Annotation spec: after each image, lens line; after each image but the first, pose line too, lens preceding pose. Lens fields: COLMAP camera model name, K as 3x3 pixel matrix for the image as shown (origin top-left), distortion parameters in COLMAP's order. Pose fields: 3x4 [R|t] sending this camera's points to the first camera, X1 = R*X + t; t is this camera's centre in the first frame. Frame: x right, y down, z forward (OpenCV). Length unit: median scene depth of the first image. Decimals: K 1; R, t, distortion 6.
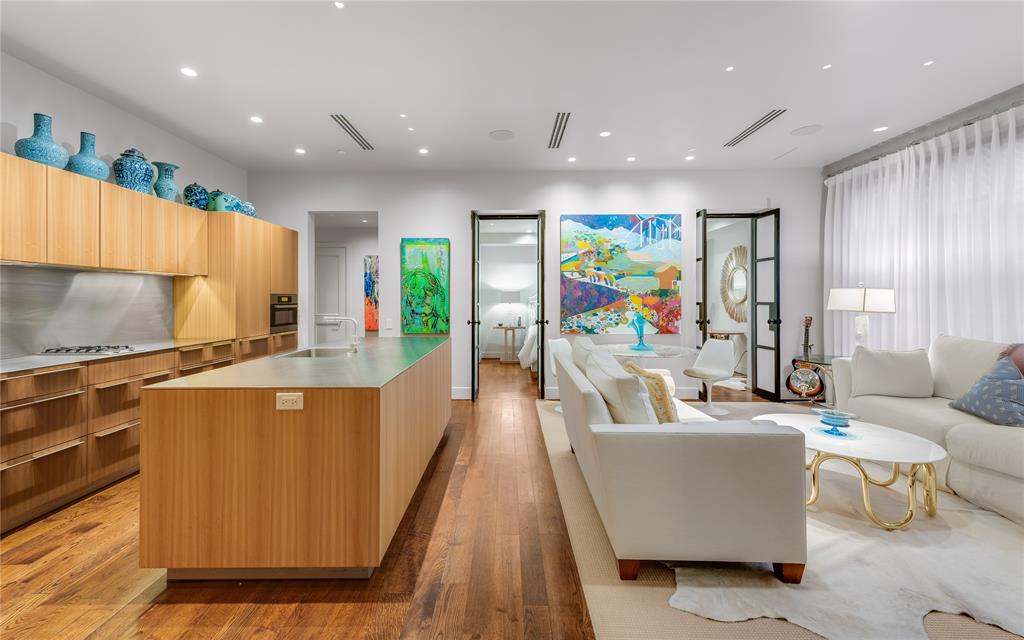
lens RADIAL K [[418.8, 0, 510.1], [0, 418.8, 296.4], [0, 0, 1]] dist [0.000238, 0.000056]
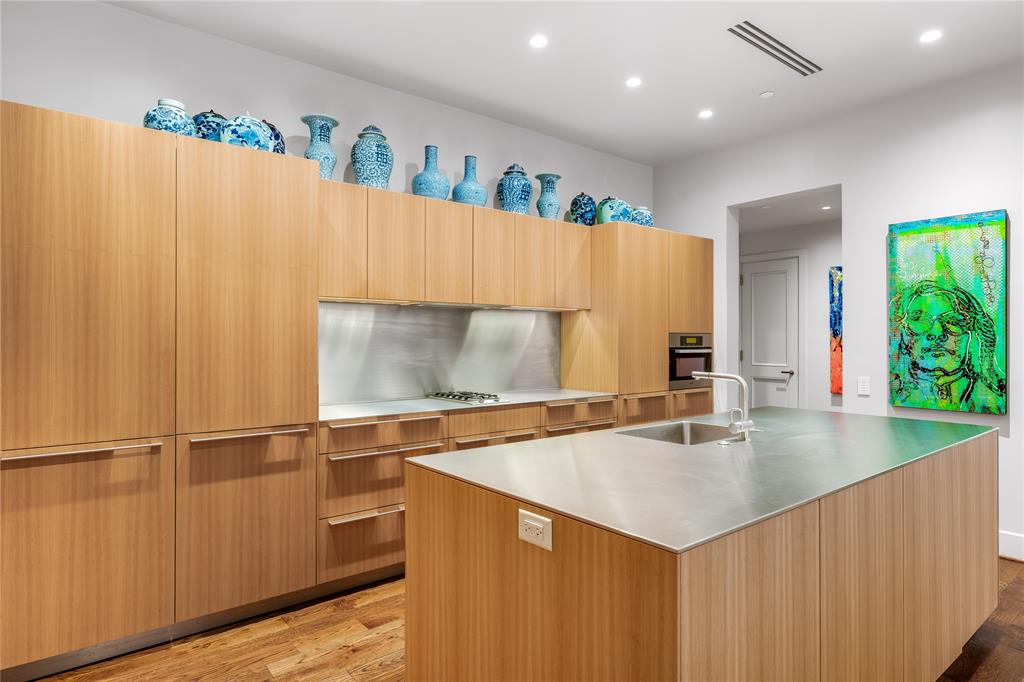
lens RADIAL K [[577.2, 0, 513.1], [0, 577.2, 338.4], [0, 0, 1]] dist [-0.000645, 0.001242]
pose [[0.622880, -0.000817, -0.782317, 0.017410], [0.002804, 0.999995, 0.001188, 0.001483], [0.782312, -0.002933, 0.622879, 0.229936]]
